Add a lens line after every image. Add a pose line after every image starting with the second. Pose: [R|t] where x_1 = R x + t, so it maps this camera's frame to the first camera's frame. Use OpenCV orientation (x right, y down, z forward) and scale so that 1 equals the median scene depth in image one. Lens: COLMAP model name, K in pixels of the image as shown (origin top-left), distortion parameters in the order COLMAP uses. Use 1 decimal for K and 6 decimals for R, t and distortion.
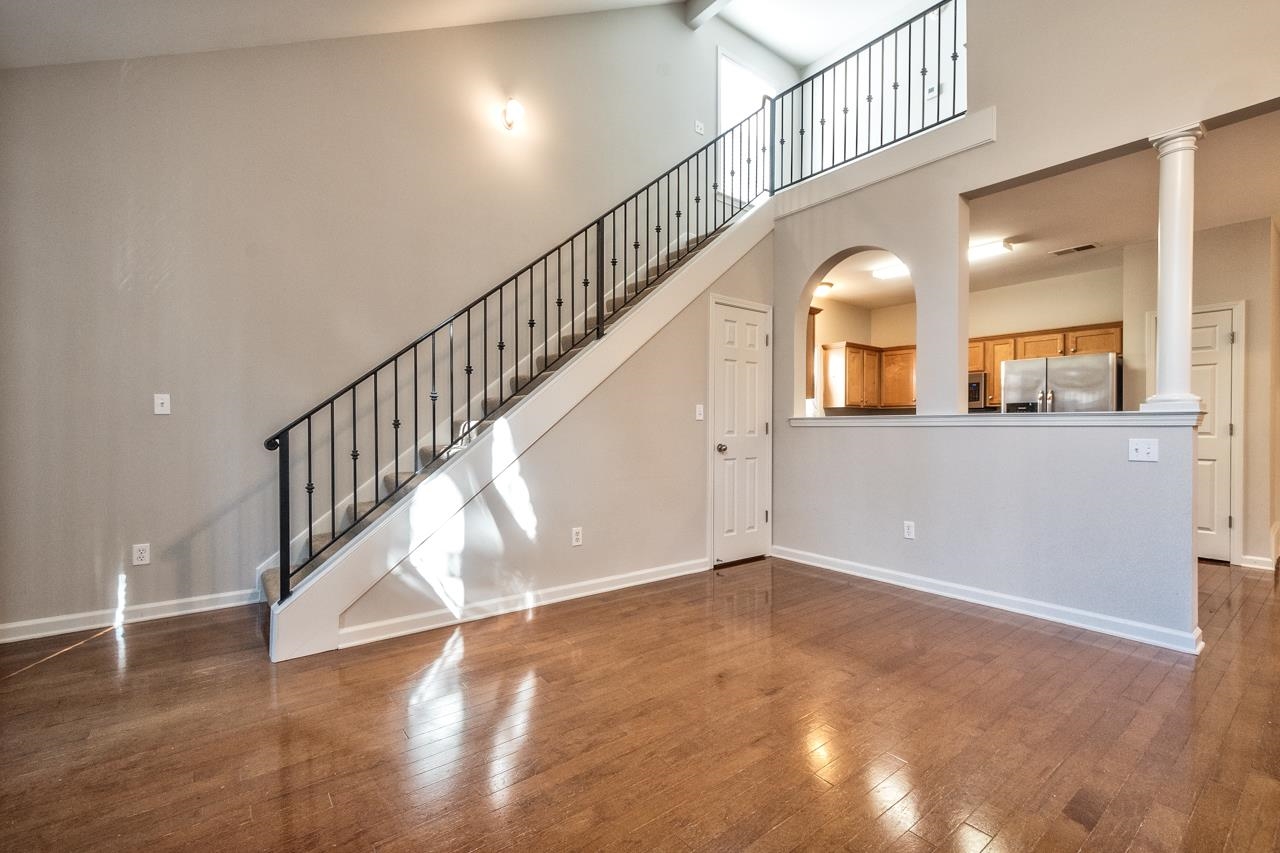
lens RADIAL K [[551.7, 0, 650.5], [0, 551.7, 427.2], [0, 0, 1]] dist [0.001630, 0.000115]
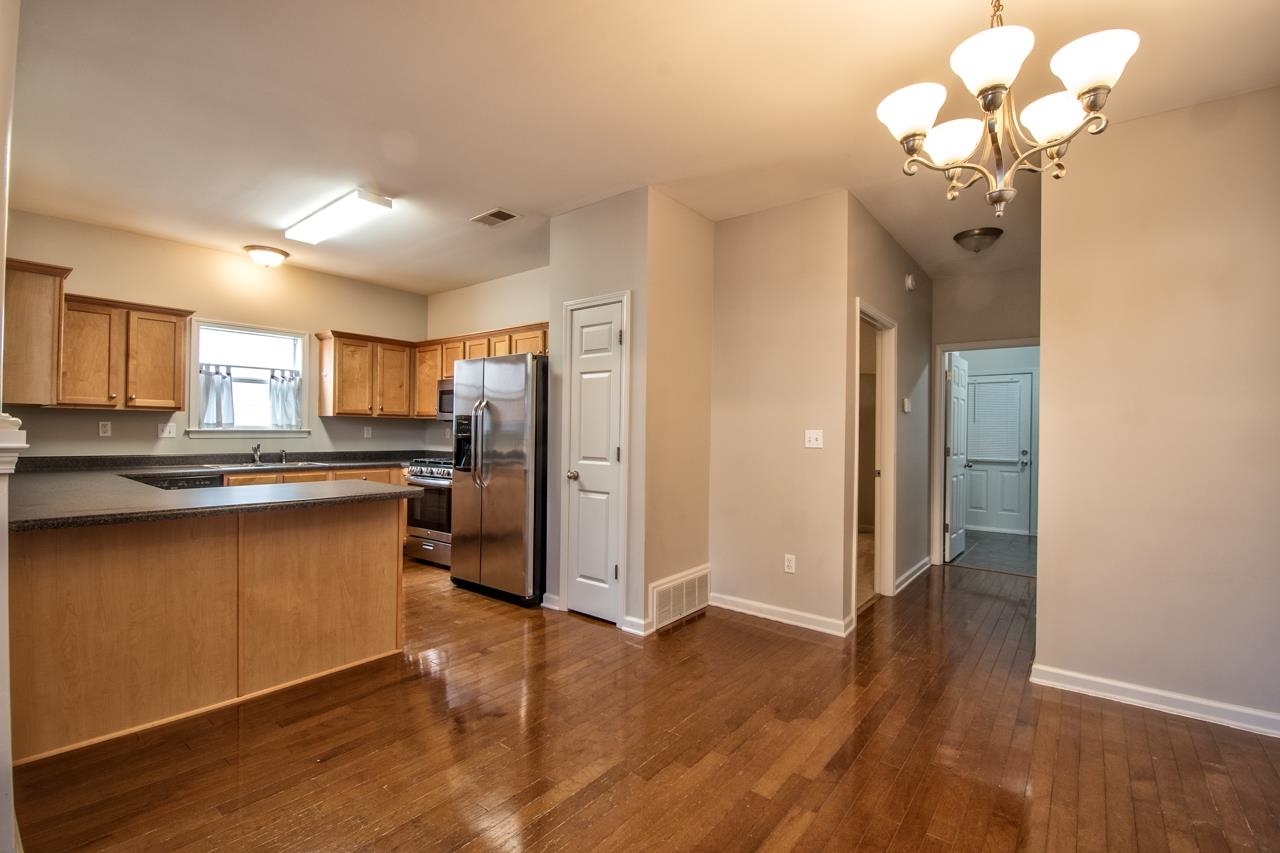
lens RADIAL K [[557.3, 0, 658.6], [0, 557.3, 429.2], [0, 0, 1]] dist [0.003467, -0.015267]
pose [[0.973089, 0.011829, 0.230127, 0.967408], [-0.010943, 0.999927, -0.005124, -0.029381], [-0.230171, 0.002468, 0.973147, 0.226973]]
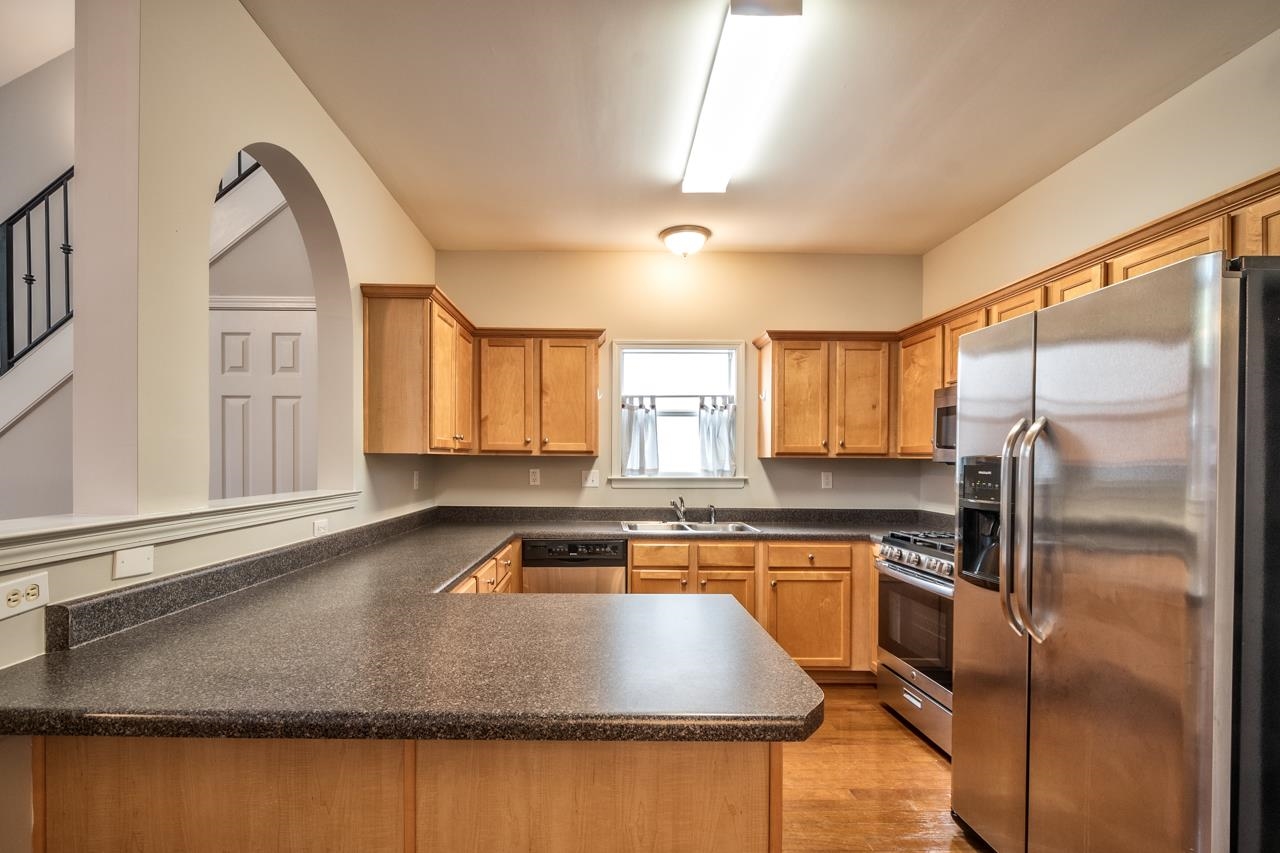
lens RADIAL K [[598.1, 0, 608.9], [0, 598.1, 465.5], [0, 0, 1]] dist [-0.001242, -0.000589]
pose [[0.776159, 0.009491, -0.630466, 0.925862], [-0.005898, 0.999952, 0.007791, -0.050504], [0.630510, -0.002329, 0.776178, 0.736723]]
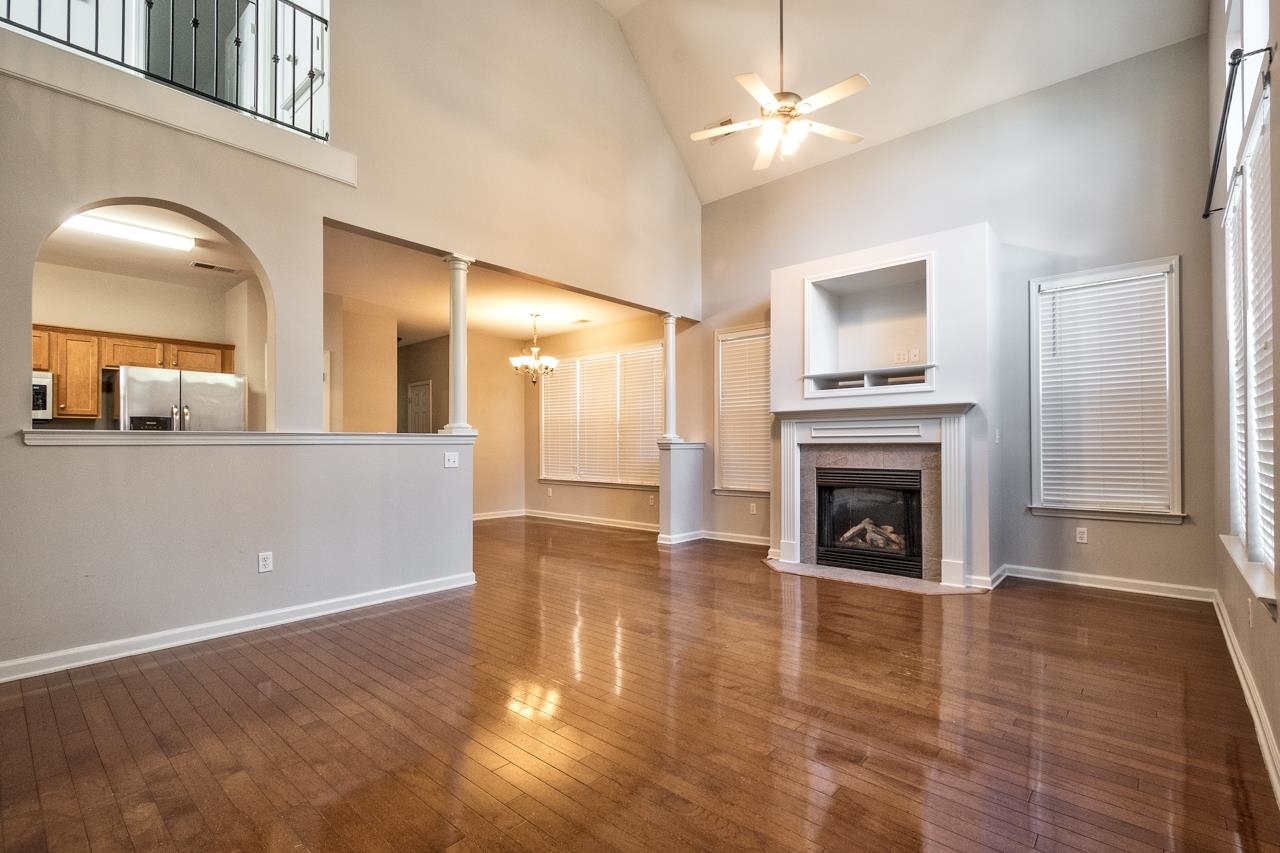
lens RADIAL K [[575.5, 0, 658.5], [0, 575.5, 431.3], [0, 0, 1]] dist [0.001374, 0.000012]
pose [[-0.181263, 0.018840, 0.983254, -0.483176], [0.001956, 0.999821, -0.018796, -0.003750], [-0.983433, -0.001484, -0.181267, 0.476283]]
